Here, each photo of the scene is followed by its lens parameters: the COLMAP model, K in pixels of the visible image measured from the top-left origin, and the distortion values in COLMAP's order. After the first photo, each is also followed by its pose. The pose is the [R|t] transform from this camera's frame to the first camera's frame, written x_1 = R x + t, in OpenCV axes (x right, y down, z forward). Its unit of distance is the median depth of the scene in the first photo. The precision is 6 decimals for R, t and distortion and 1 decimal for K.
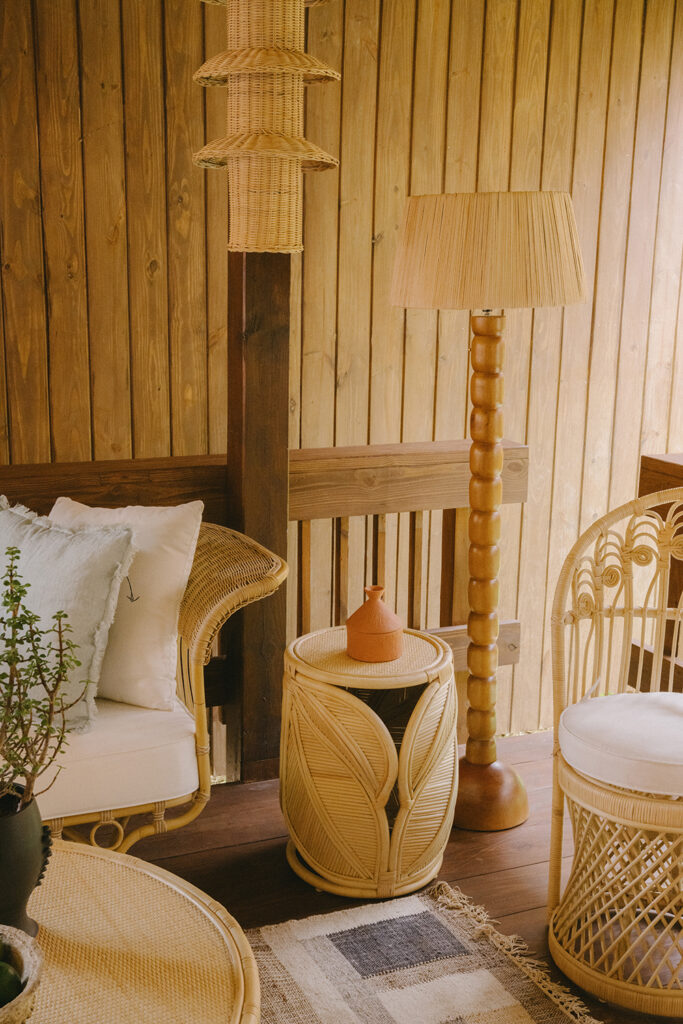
lens RADIAL K [[1263.8, 0, 341.5], [0, 1263.8, 512.0], [0, 0, 1]] dist [0.099143, 0.041923]
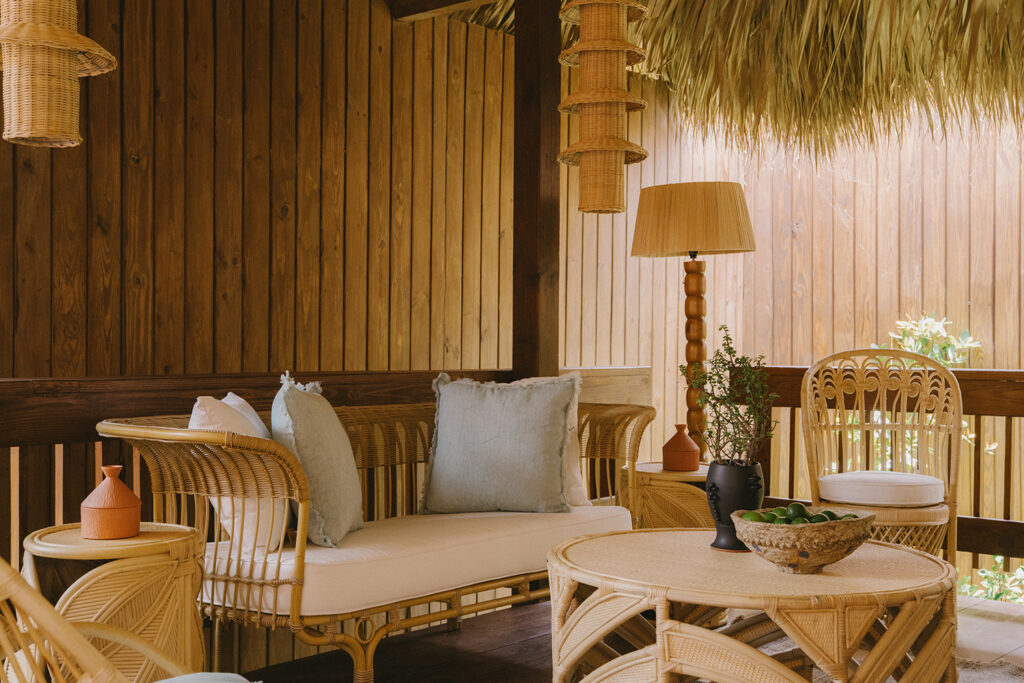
lens RADIAL K [[1263.8, 0, 512.7], [0, 1263.8, 364.3], [0, 0, 1]] dist [0.099143, 0.041923]
pose [[0.894534, -0.019948, 0.446555, -0.634110], [0.105724, 0.980101, -0.168003, 0.171454], [-0.434318, 0.197496, 0.878842, -0.207966]]
